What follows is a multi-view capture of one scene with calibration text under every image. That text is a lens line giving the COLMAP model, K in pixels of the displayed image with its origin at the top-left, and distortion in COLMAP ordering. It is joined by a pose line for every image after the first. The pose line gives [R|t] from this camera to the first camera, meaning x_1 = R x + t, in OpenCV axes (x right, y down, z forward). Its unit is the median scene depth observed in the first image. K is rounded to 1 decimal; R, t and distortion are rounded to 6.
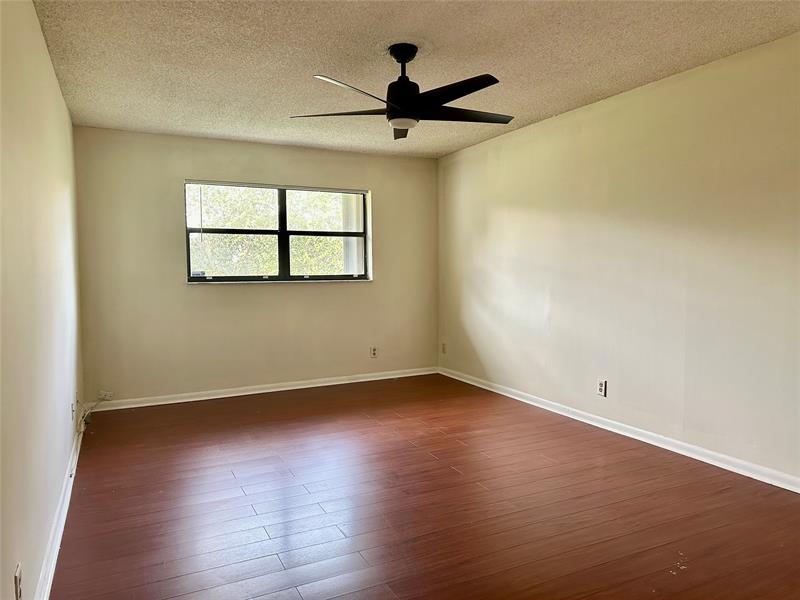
lens RADIAL K [[559.4, 0, 399.8], [0, 559.4, 295.2], [0, 0, 1]] dist [0.066214, -0.006347]
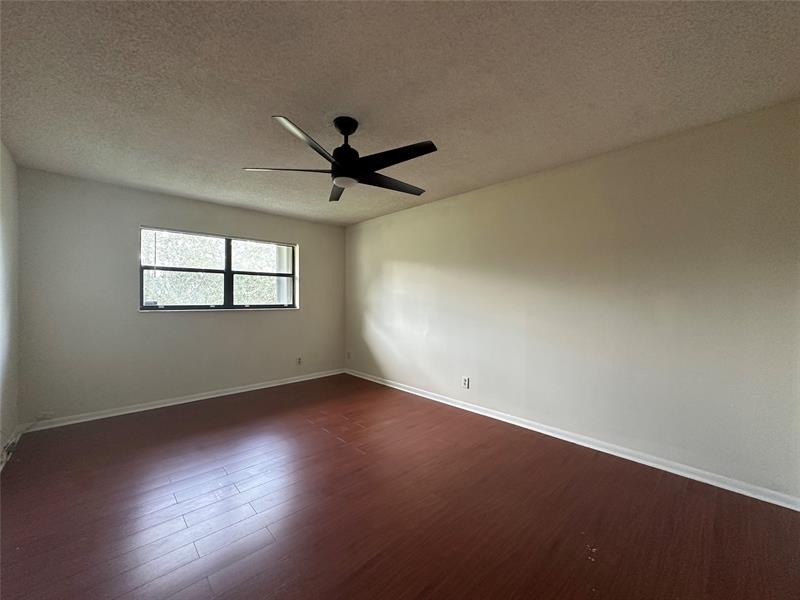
lens RADIAL K [[325.0, 0, 405.2], [0, 325.0, 296.6], [0, 0, 1]] dist [-0.003458, 0.001724]
pose [[0.955152, 0.013713, 0.295800, -0.040063], [0.002982, 0.998431, -0.055915, -0.011875], [-0.296102, 0.054290, 0.953612, 0.171097]]
